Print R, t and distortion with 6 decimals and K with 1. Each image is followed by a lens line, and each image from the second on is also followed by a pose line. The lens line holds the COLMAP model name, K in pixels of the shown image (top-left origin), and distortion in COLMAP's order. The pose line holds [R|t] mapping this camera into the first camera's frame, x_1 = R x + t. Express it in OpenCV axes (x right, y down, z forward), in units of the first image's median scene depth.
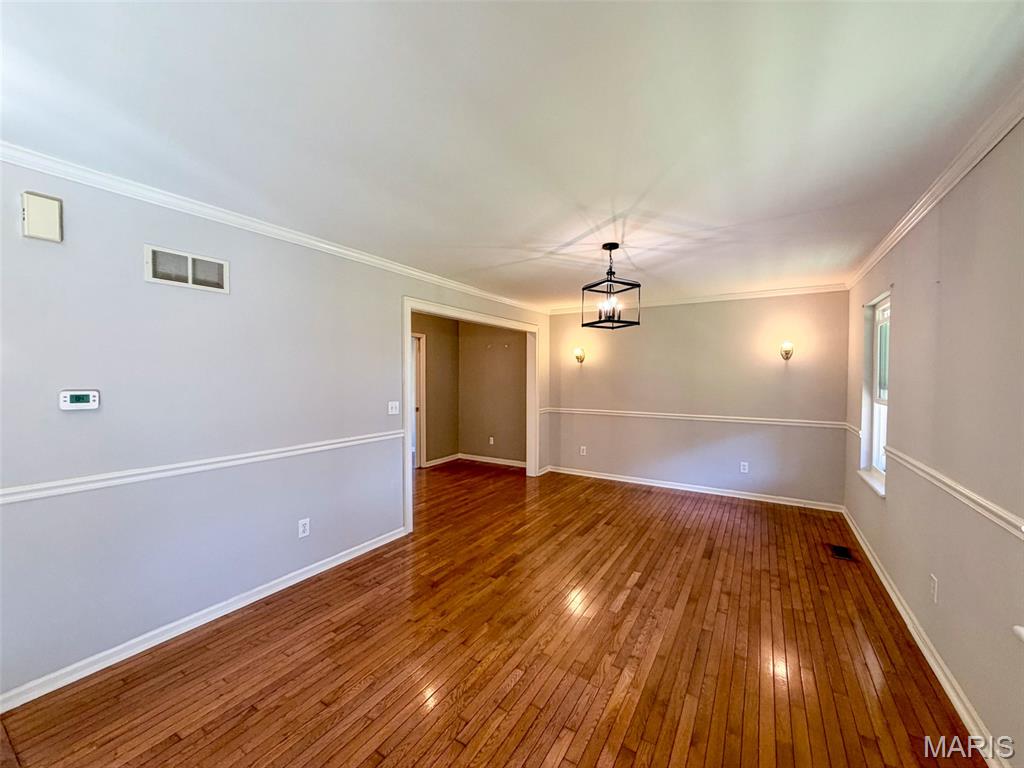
lens RADIAL K [[407.8, 0, 503.2], [0, 407.8, 384.4], [0, 0, 1]] dist [0.000320, 0.000222]
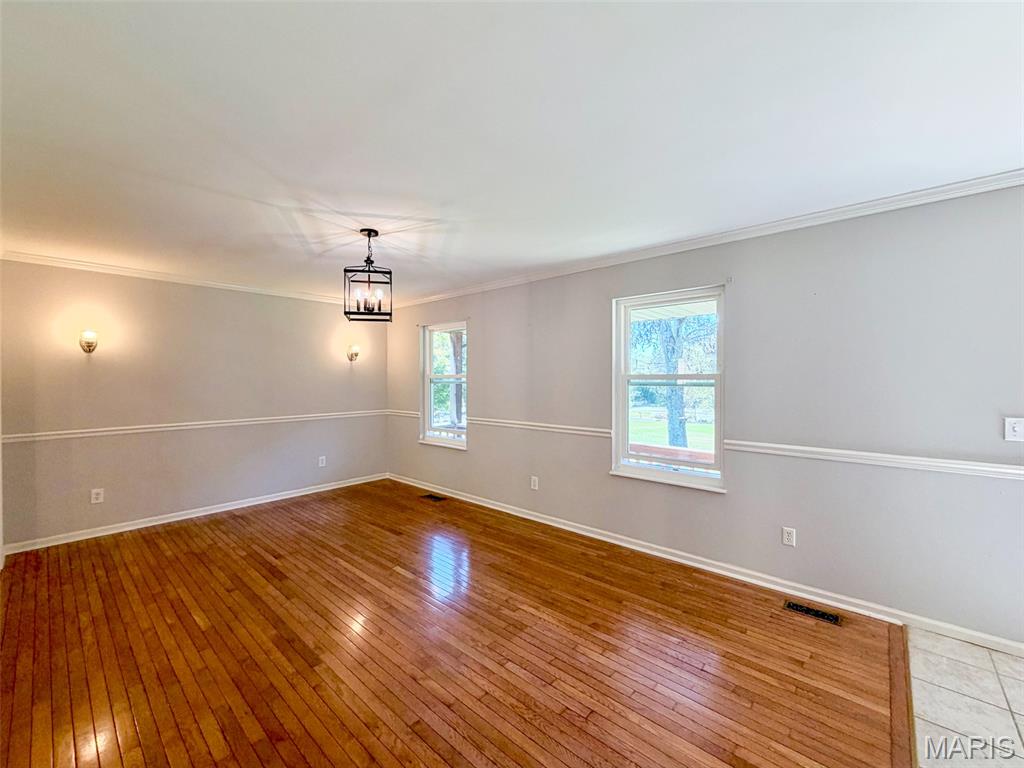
lens RADIAL K [[421.4, 0, 512.0], [0, 421.4, 384.0], [0, 0, 1]] dist [-0.002414, -0.000201]
pose [[0.162050, -0.018878, 0.986602, -0.617687], [0.024864, 0.999578, 0.015042, -0.000831], [-0.986469, 0.022093, 0.162451, 0.516046]]
